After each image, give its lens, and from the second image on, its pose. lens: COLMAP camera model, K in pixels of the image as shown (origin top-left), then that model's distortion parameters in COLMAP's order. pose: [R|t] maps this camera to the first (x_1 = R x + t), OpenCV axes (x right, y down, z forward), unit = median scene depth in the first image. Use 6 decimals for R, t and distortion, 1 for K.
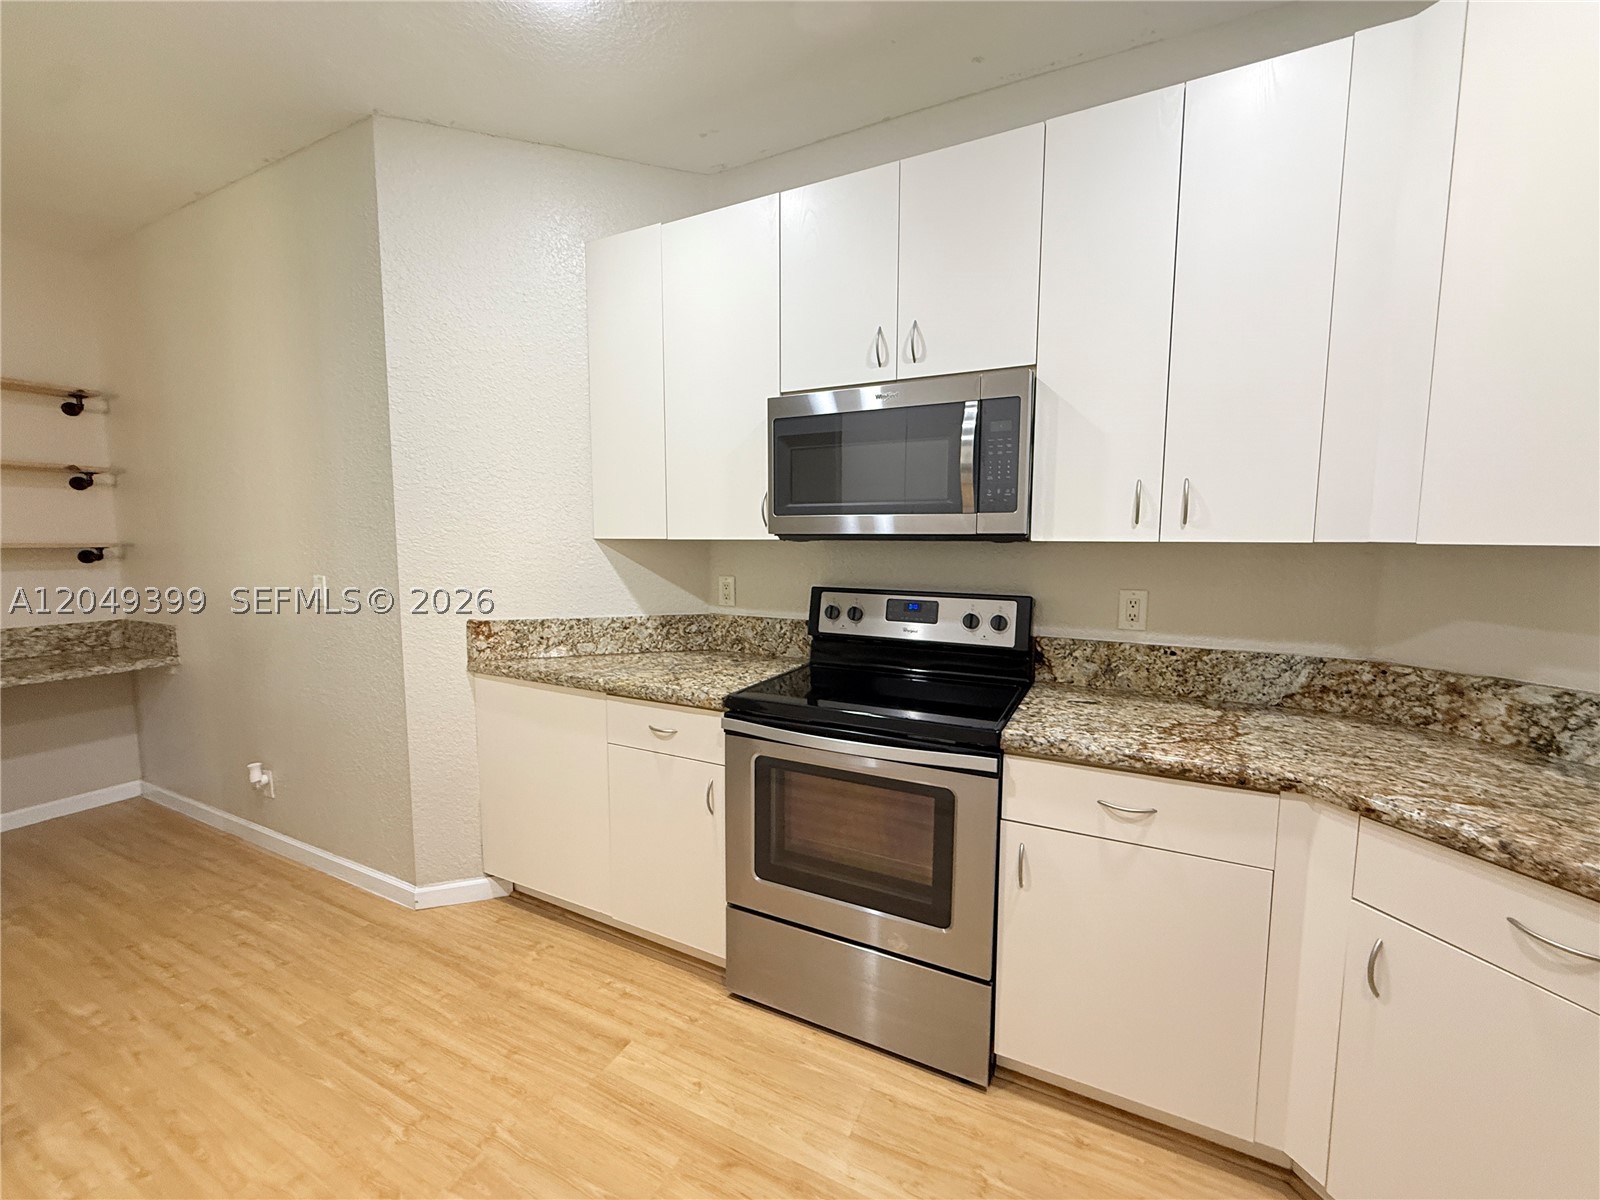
lens RADIAL K [[643.9, 0, 800.0], [0, 643.9, 599.7], [0, 0, 1]] dist [0.003527, -0.000349]
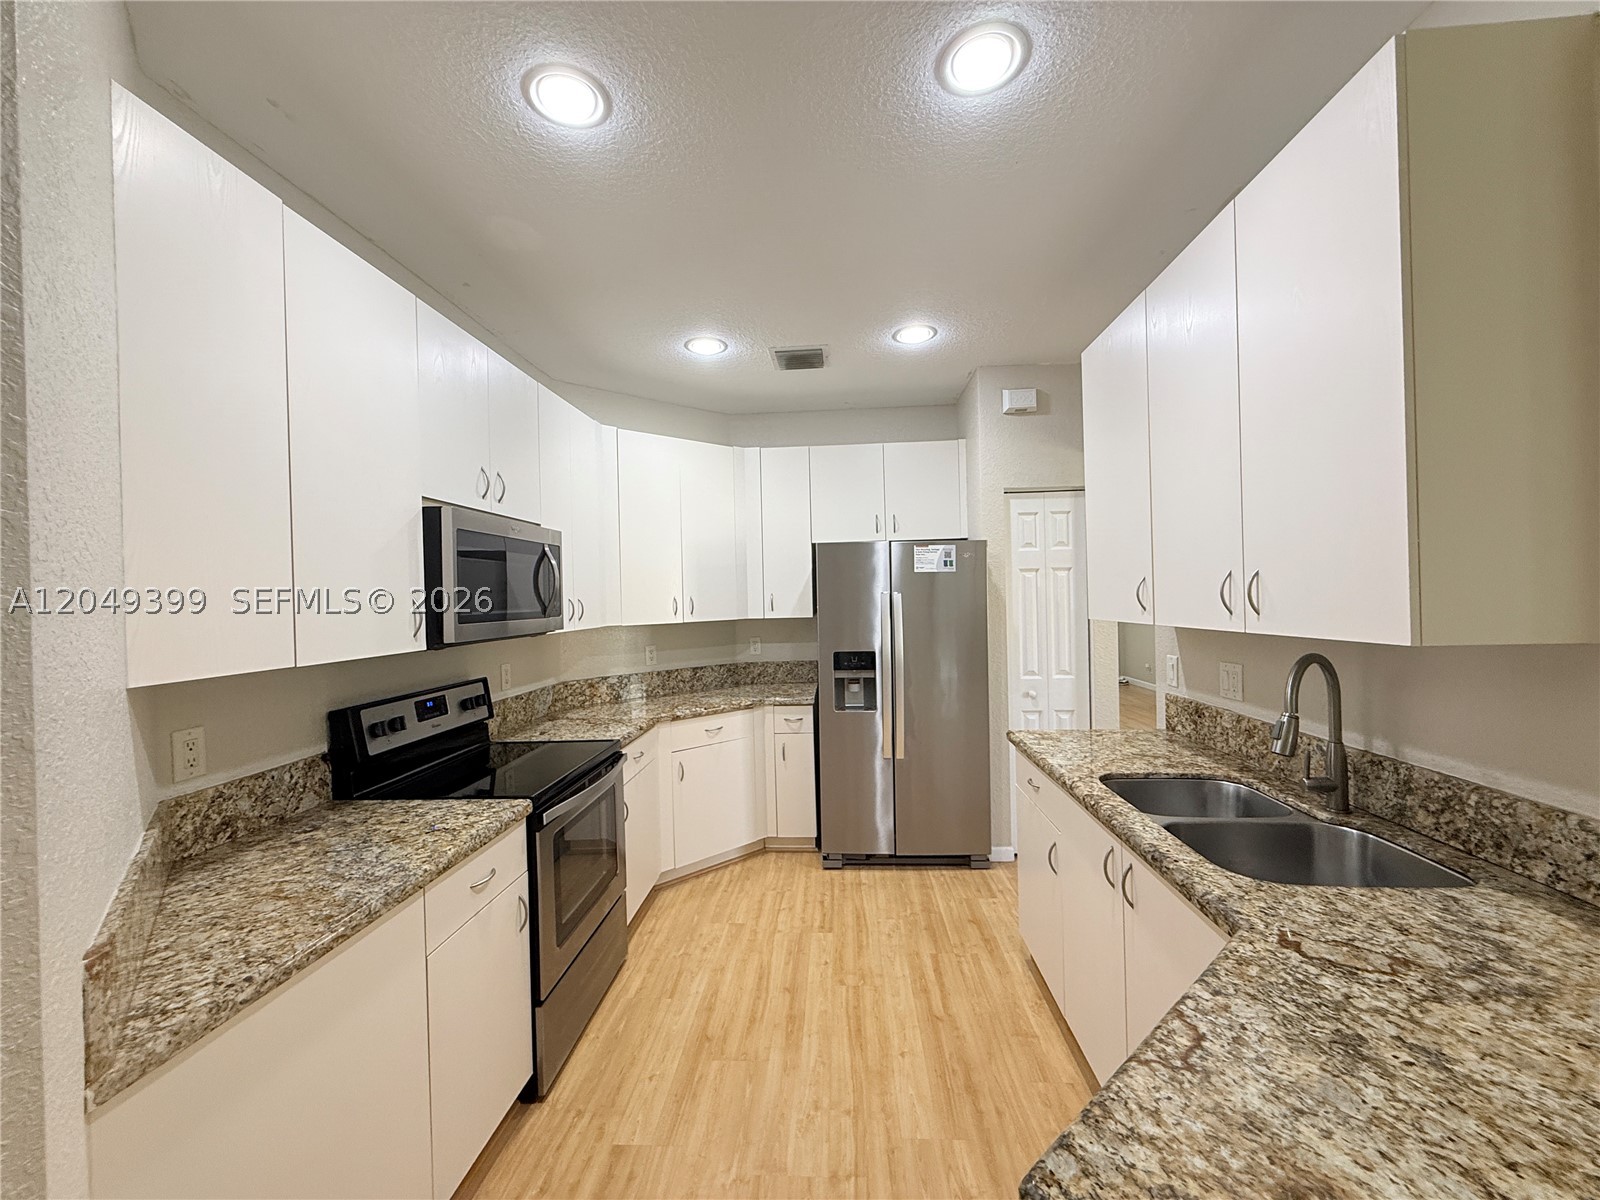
lens RADIAL K [[643.9, 0, 796.6], [0, 643.9, 595.5], [0, 0, 1]] dist [0.003527, -0.000349]
pose [[-0.383767, 0.008141, 0.923394, -0.997419], [0.114761, 0.992629, 0.038944, -0.132532], [-0.916271, 0.120916, -0.381873, 0.775181]]
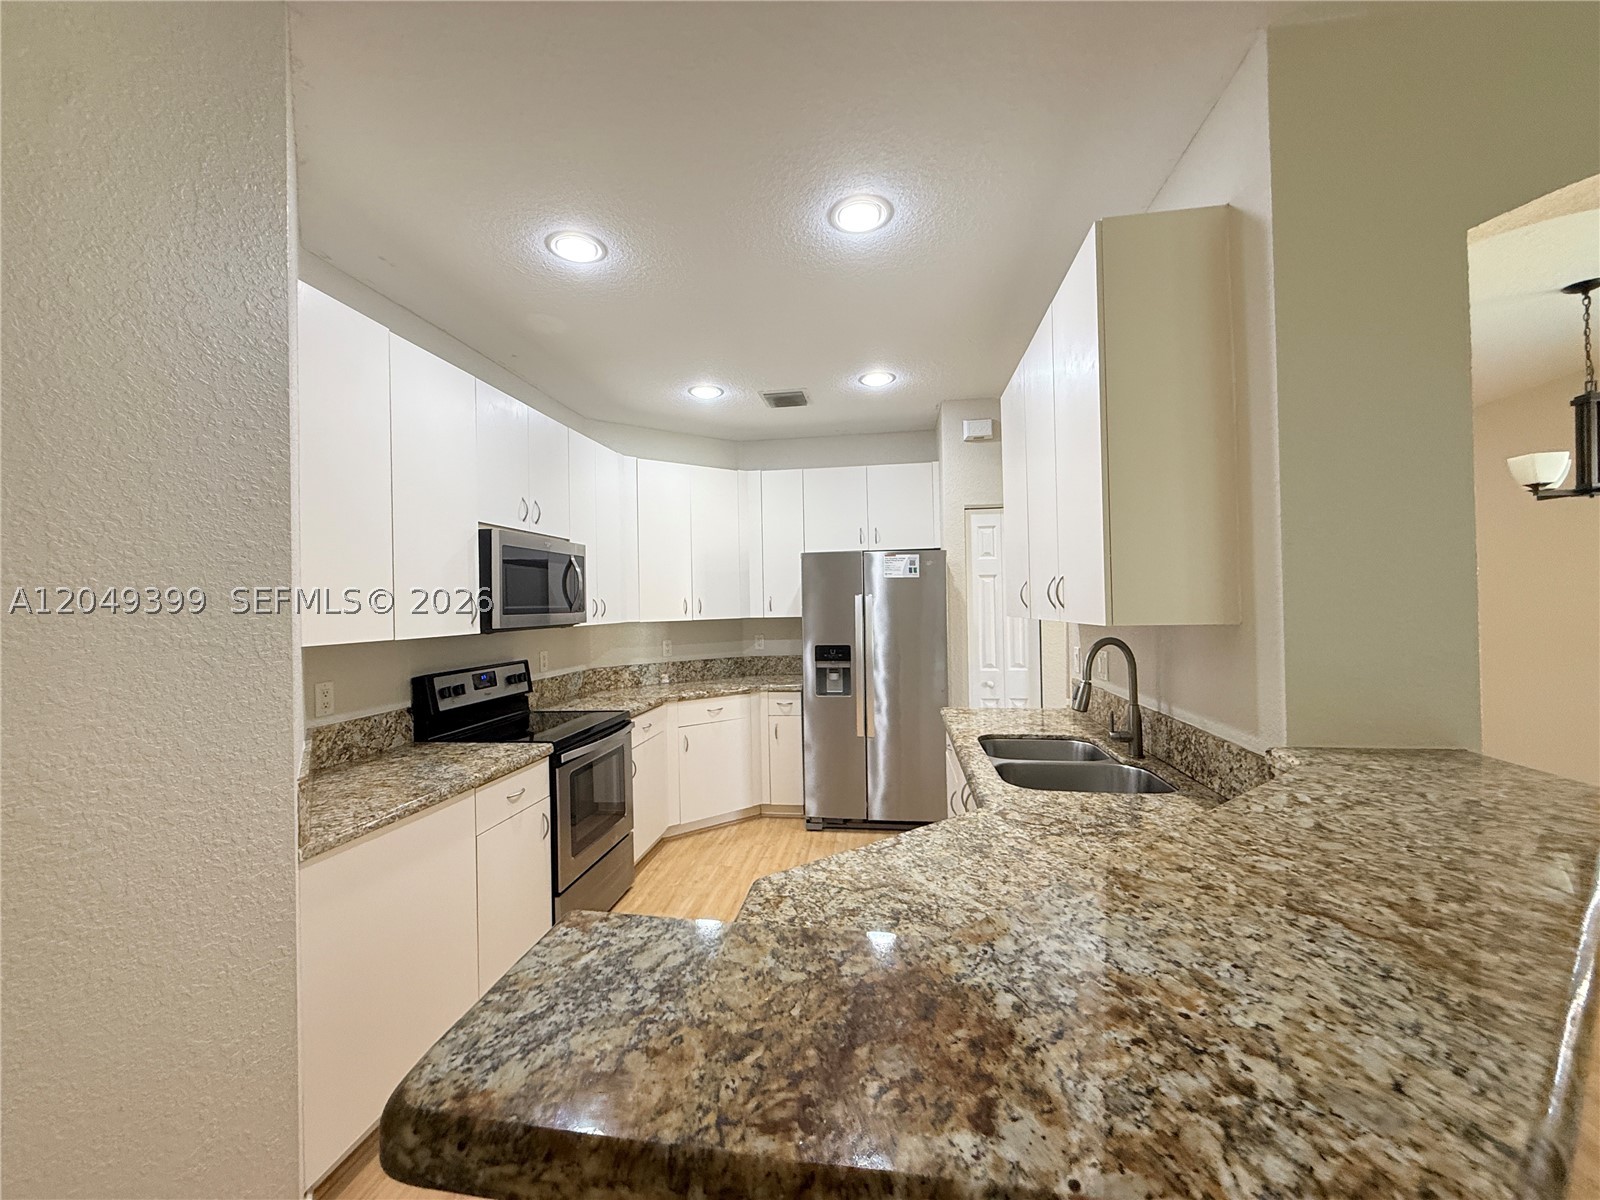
lens RADIAL K [[643.9, 0, 796.0], [0, 643.9, 594.2], [0, 0, 1]] dist [0.003527, -0.000349]
pose [[-0.311158, 0.018162, 0.950185, -1.308694], [0.113854, 0.993329, 0.018297, -0.111418], [-0.943514, 0.113876, -0.311150, 0.722669]]
